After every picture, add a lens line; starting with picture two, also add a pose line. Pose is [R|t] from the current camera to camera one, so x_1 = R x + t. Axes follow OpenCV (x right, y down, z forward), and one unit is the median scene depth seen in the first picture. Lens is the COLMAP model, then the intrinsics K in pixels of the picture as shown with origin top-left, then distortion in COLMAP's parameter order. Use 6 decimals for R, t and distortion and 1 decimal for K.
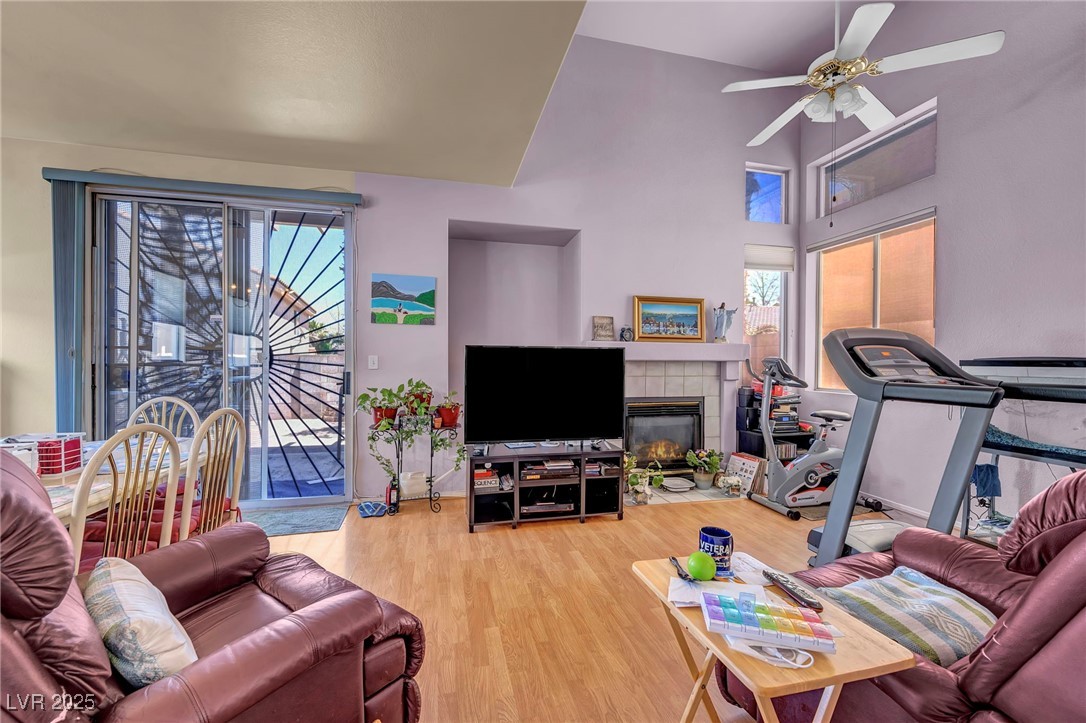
lens RADIAL K [[430.9, 0, 543.8], [0, 430.9, 363.9], [0, 0, 1]] dist [-0.001180, -0.000131]
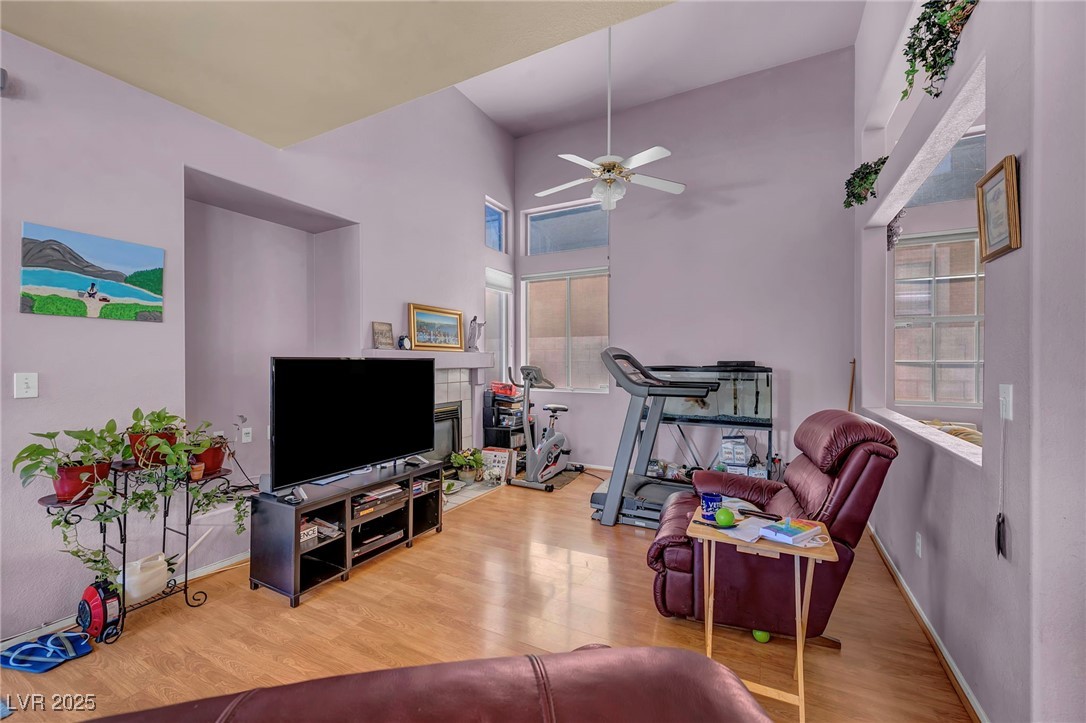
lens RADIAL K [[434.2, 0, 543.0], [0, 434.2, 361.5], [0, 0, 1]] dist [-0.001060, -0.000049]
pose [[0.657040, -0.007363, 0.753820, -0.374974], [0.008166, 0.999963, 0.002650, -0.029349], [-0.753812, 0.004414, 0.657076, 0.144466]]
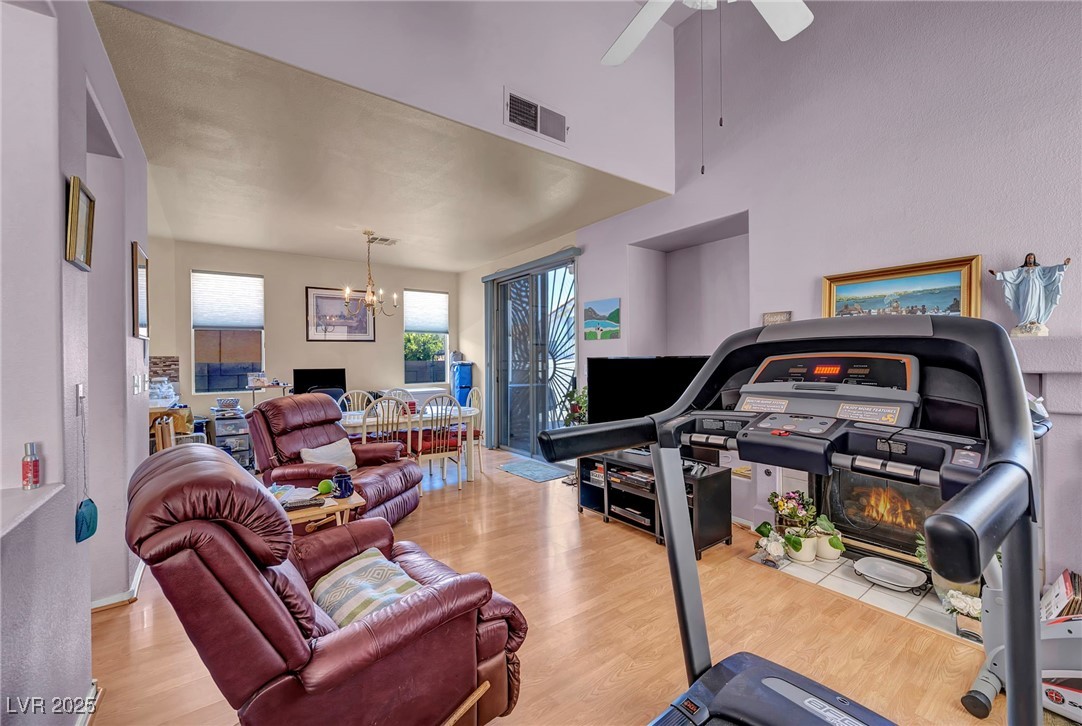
lens RADIAL K [[436.1, 0, 541.0], [0, 436.1, 363.0], [0, 0, 1]] dist [0.000091, 0.000077]
pose [[0.397606, -0.005832, -0.917538, 0.758695], [0.002669, 0.999983, -0.005200, -0.018468], [0.917553, -0.000382, 0.397614, 0.340530]]
